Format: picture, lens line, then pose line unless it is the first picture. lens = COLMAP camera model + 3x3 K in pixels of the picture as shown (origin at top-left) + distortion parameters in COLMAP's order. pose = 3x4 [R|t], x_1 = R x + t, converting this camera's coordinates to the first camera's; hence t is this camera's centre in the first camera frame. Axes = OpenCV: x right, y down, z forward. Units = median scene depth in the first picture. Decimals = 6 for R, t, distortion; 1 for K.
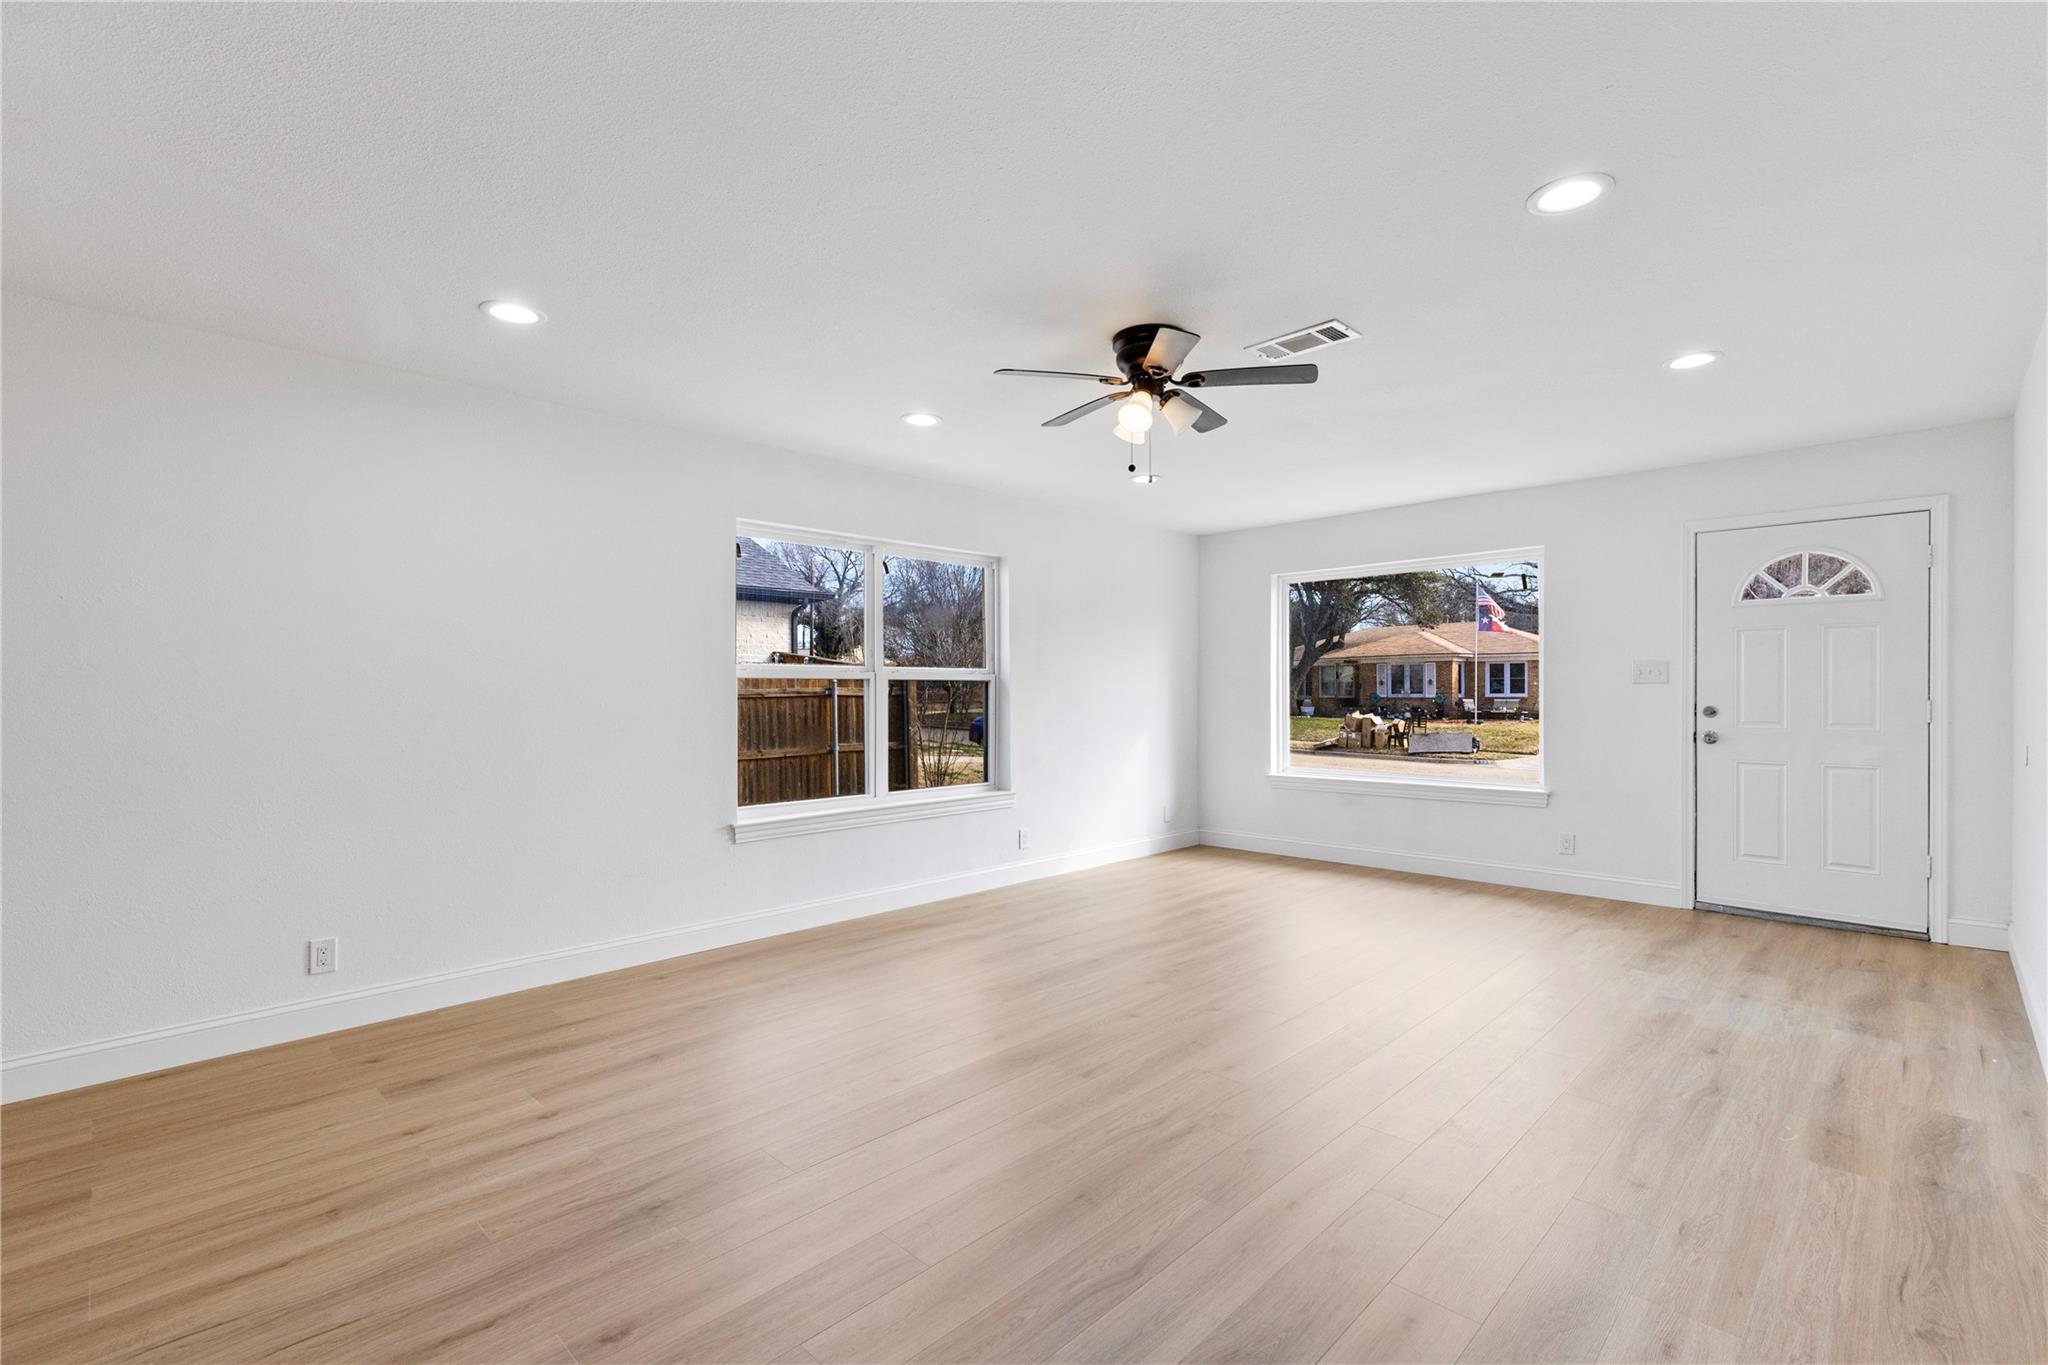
lens RADIAL K [[932.1, 0, 1012.1], [0, 932.1, 697.9], [0, 0, 1]] dist [0.003126, 0.001022]
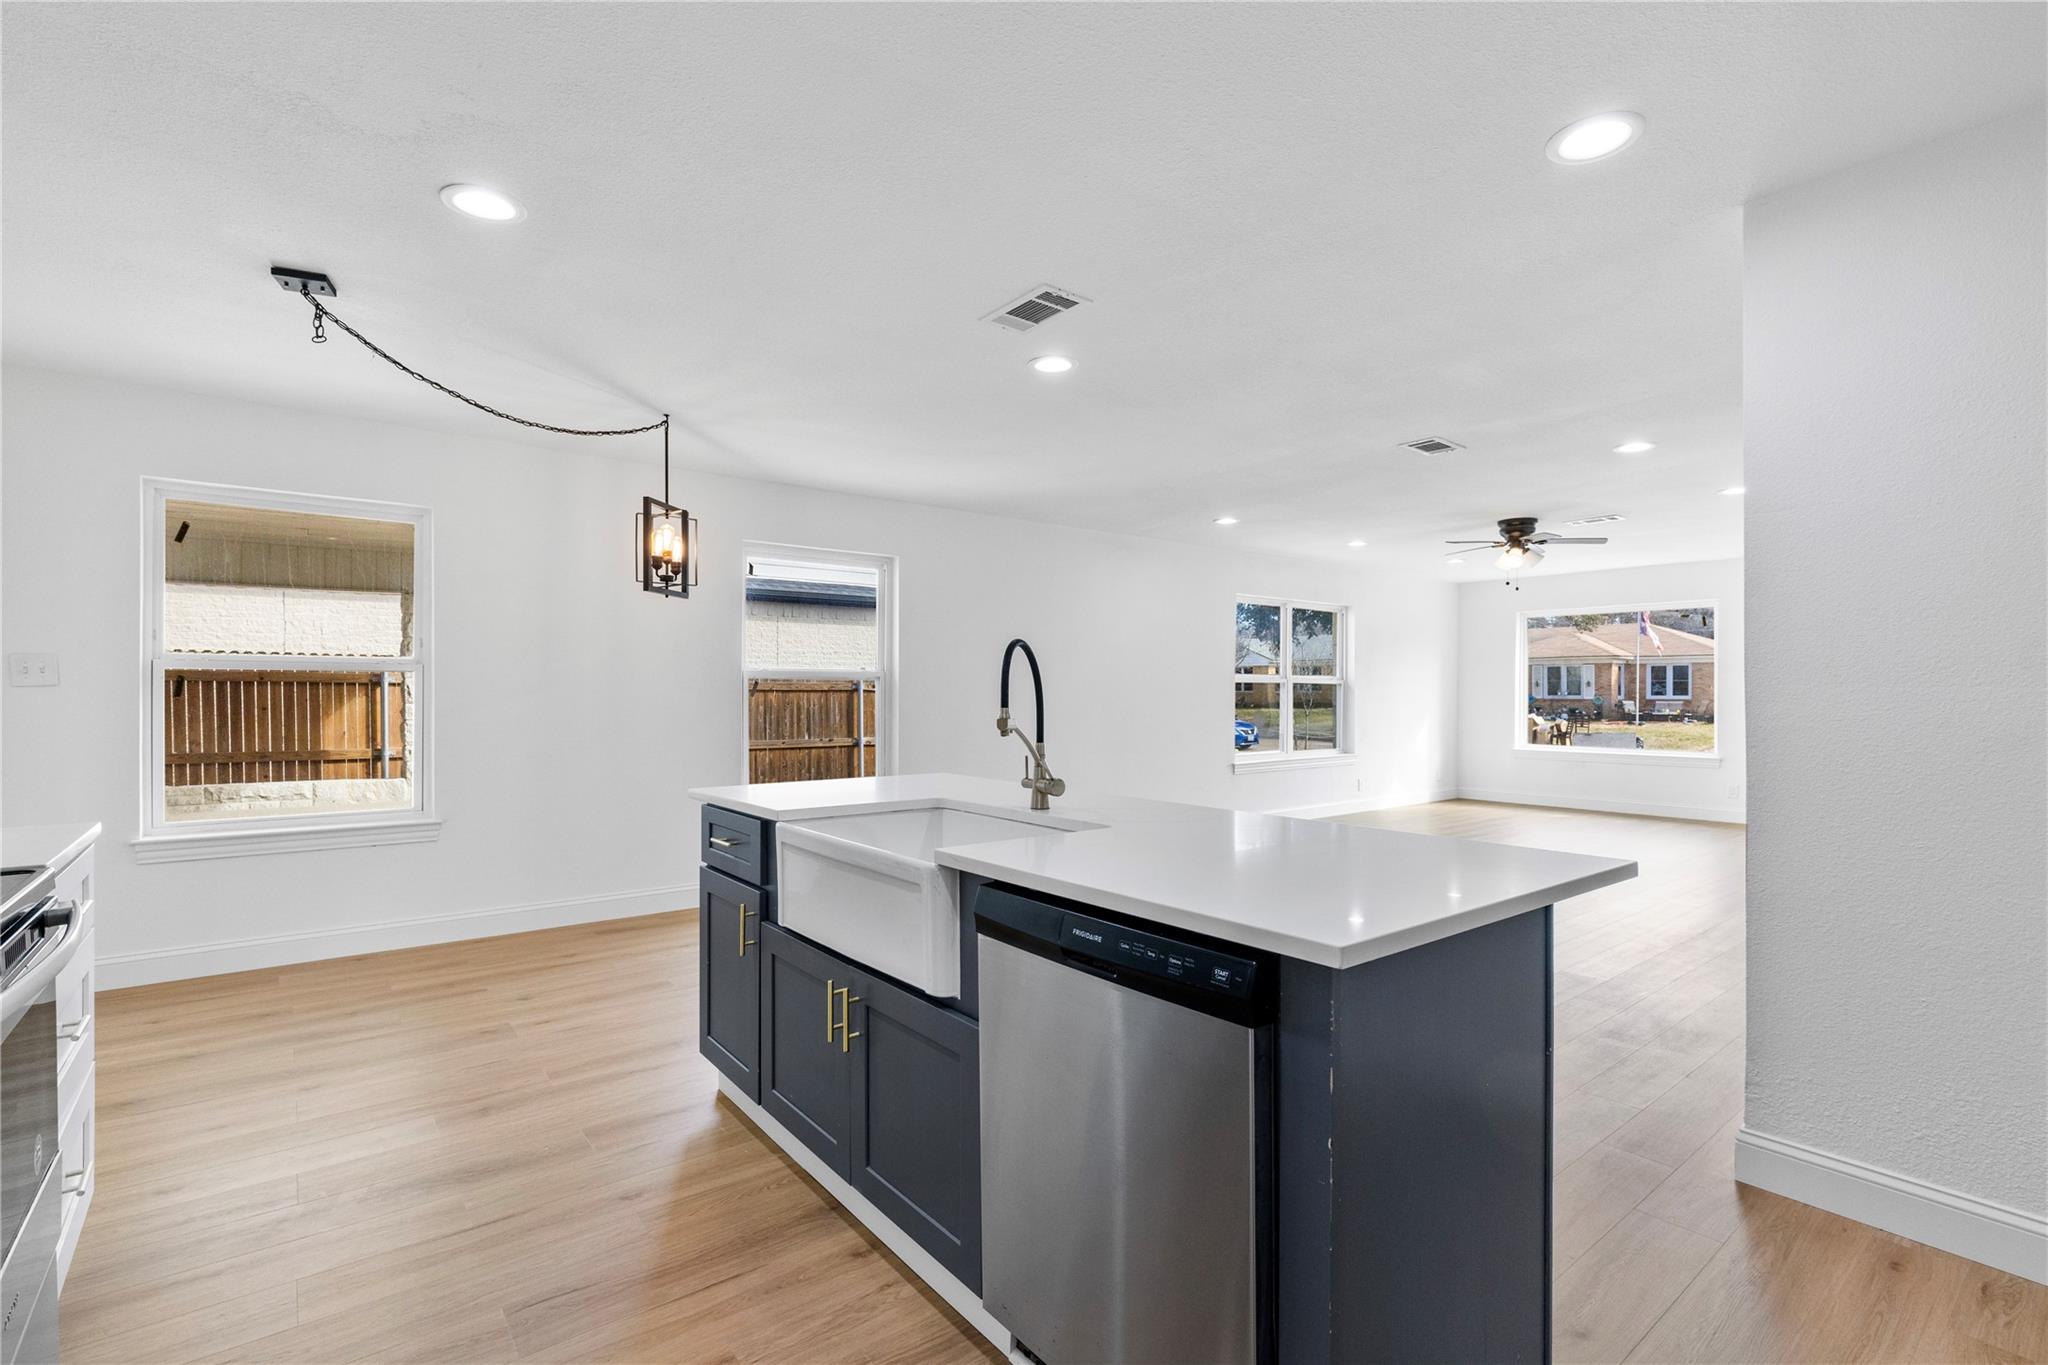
lens RADIAL K [[932.1, 0, 1037.1], [0, 932.1, 690.9], [0, 0, 1]] dist [0.003126, 0.001022]
pose [[0.994529, 0.007717, -0.104178, -0.063815], [-0.008289, 0.999953, -0.005065, 0.000972], [0.104134, 0.005900, 0.994546, -0.108191]]
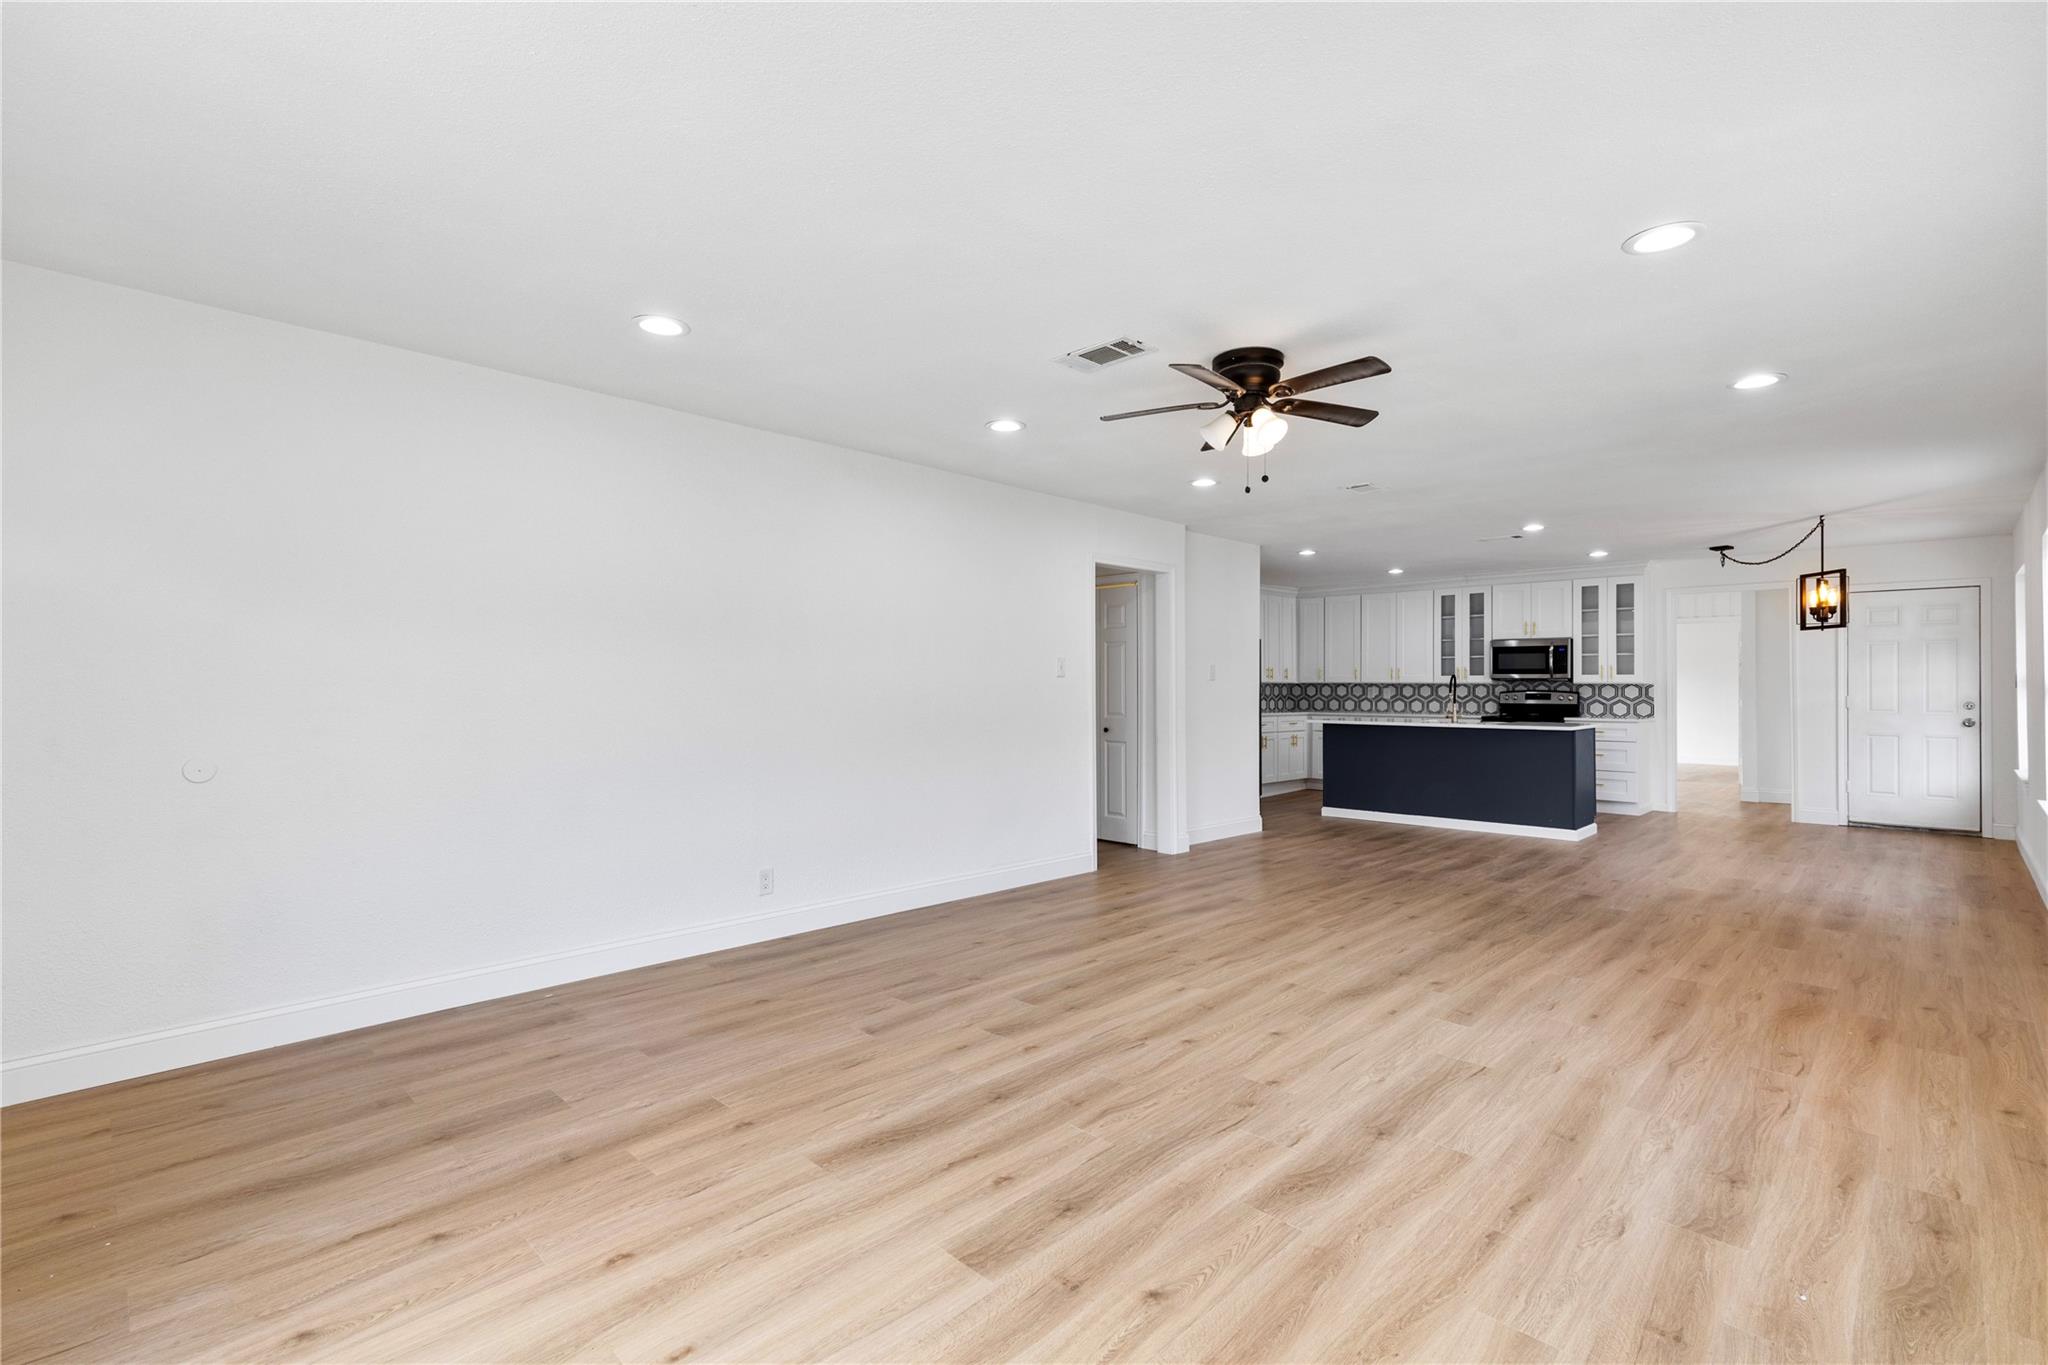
lens RADIAL K [[932.1, 0, 1021.8], [0, 932.1, 668.9], [0, 0, 1]] dist [0.003126, 0.001022]
pose [[-0.999930, 0.004386, -0.010982, 0.040343], [0.004486, 0.999948, -0.009173, -0.001839], [0.010942, -0.009222, -0.999898, 0.198919]]
